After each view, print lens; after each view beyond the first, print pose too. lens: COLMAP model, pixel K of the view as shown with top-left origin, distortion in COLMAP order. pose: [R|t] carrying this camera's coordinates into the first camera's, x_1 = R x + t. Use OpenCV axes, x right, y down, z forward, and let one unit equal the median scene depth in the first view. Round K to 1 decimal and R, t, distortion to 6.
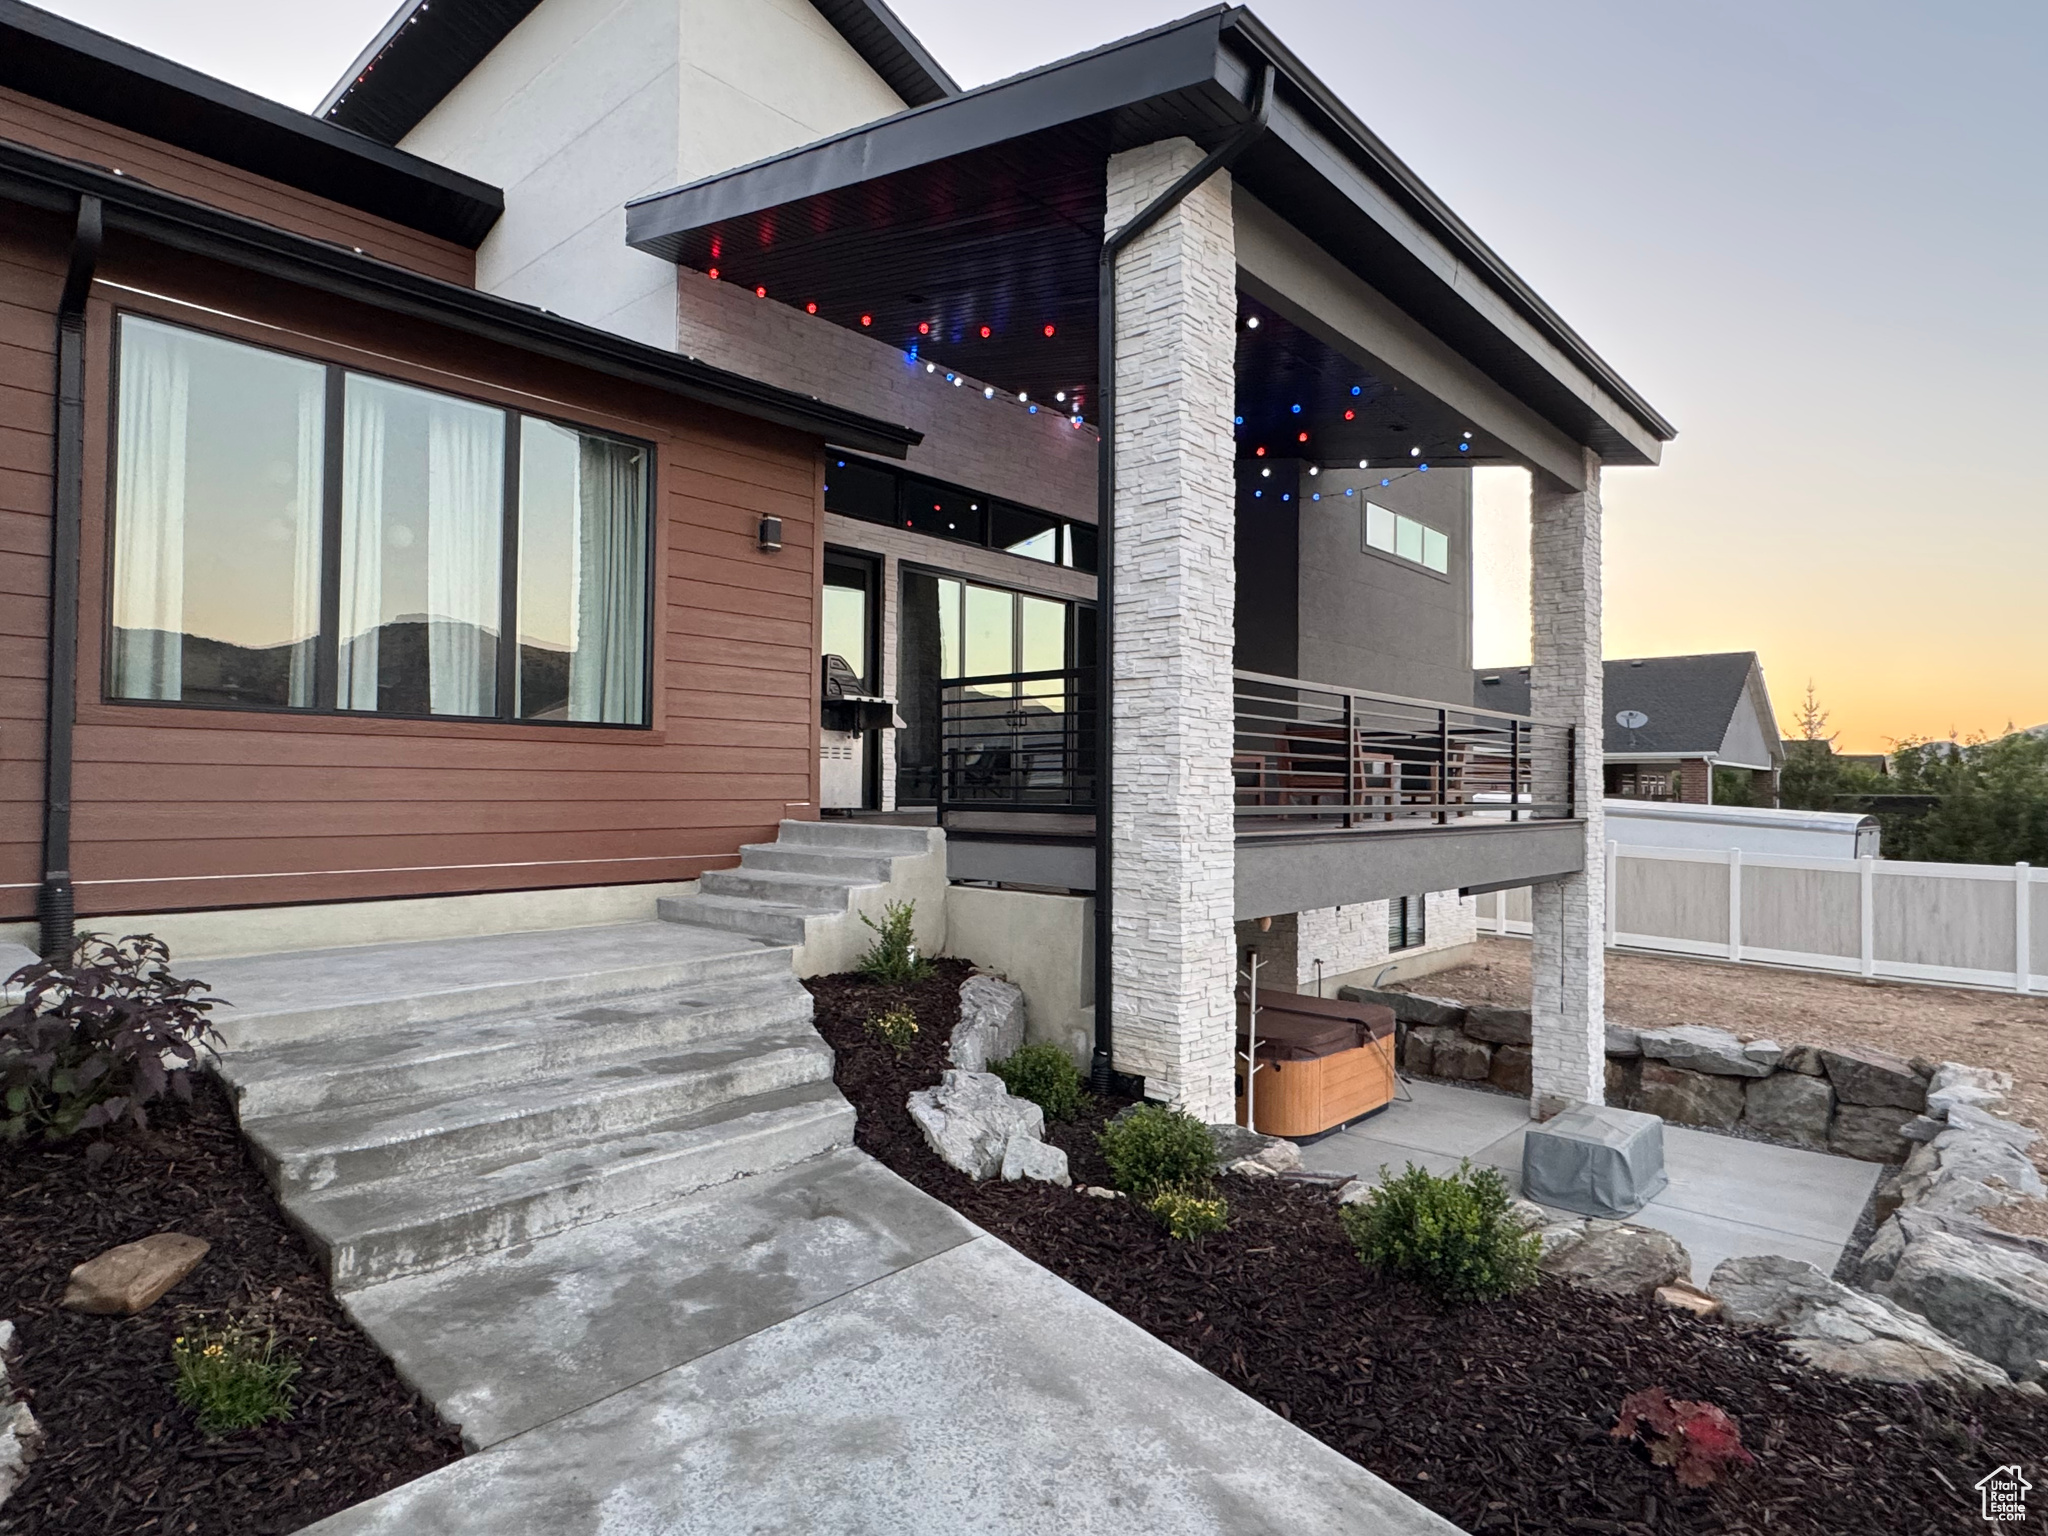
lens RADIAL K [[1142.9, 0, 1016.7], [0, 1142.9, 764.4], [0, 0, 1]] dist [-0.000458, -0.000081]
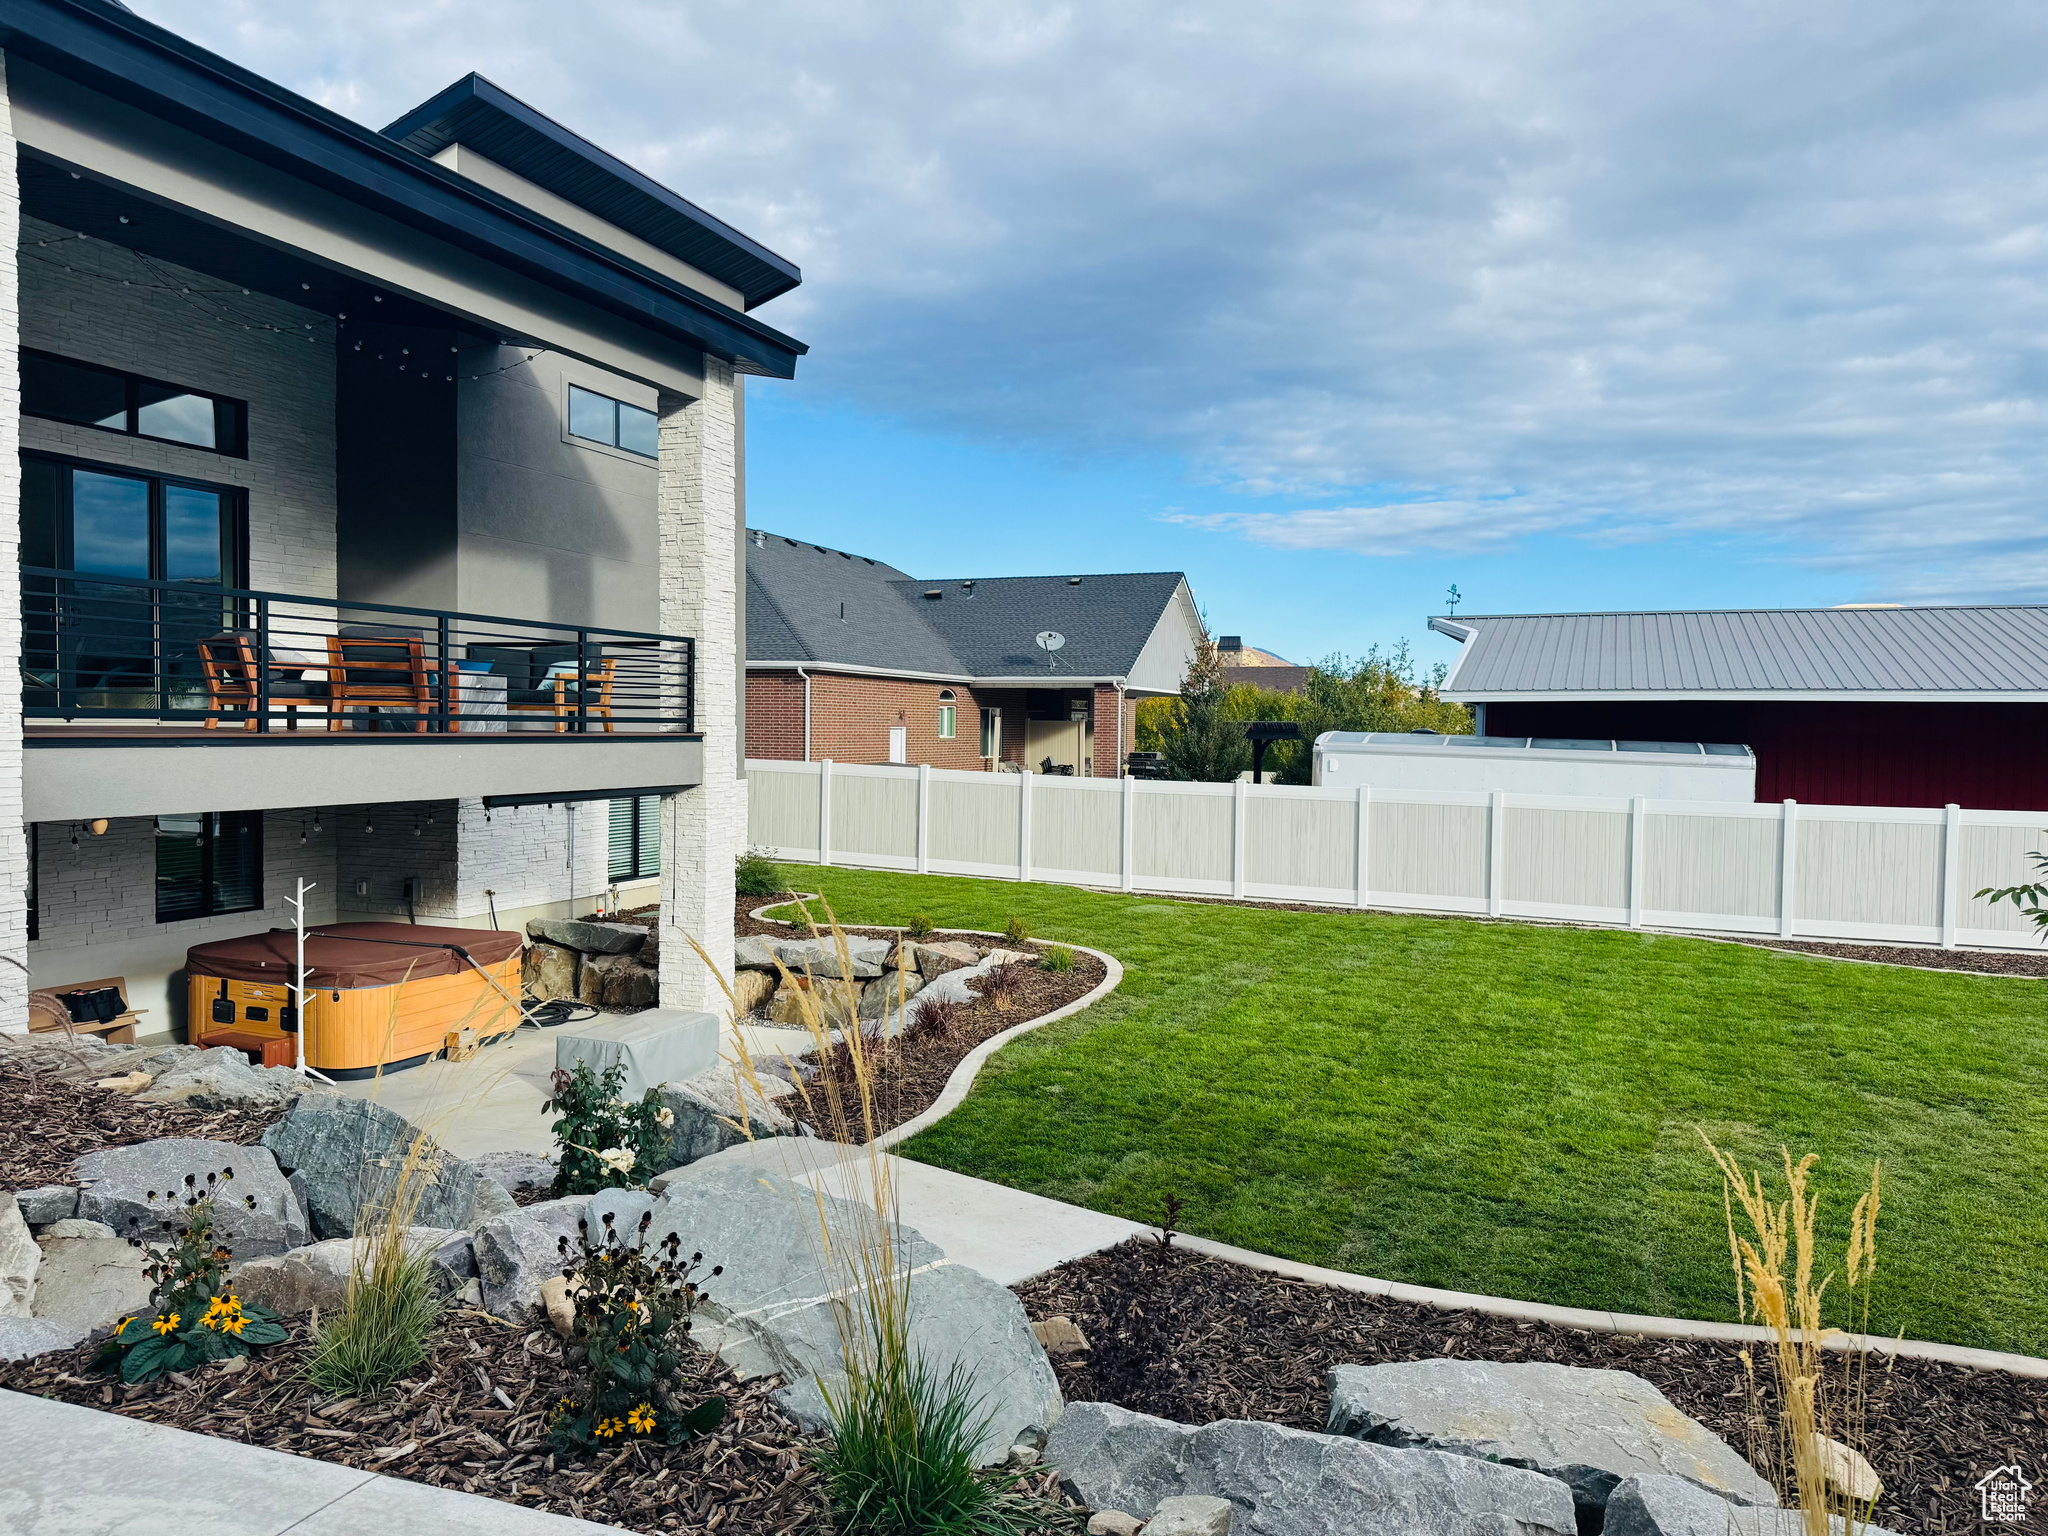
lens RADIAL K [[1436.7, 0, 1034.4], [0, 1436.7, 767.6], [0, 0, 1]] dist [0.037226, -0.002401]
pose [[0.934492, -0.011298, 0.355805, 0.318748], [-0.007816, 0.998604, 0.052237, 0.009665], [-0.355899, -0.051596, 0.933099, -0.284600]]
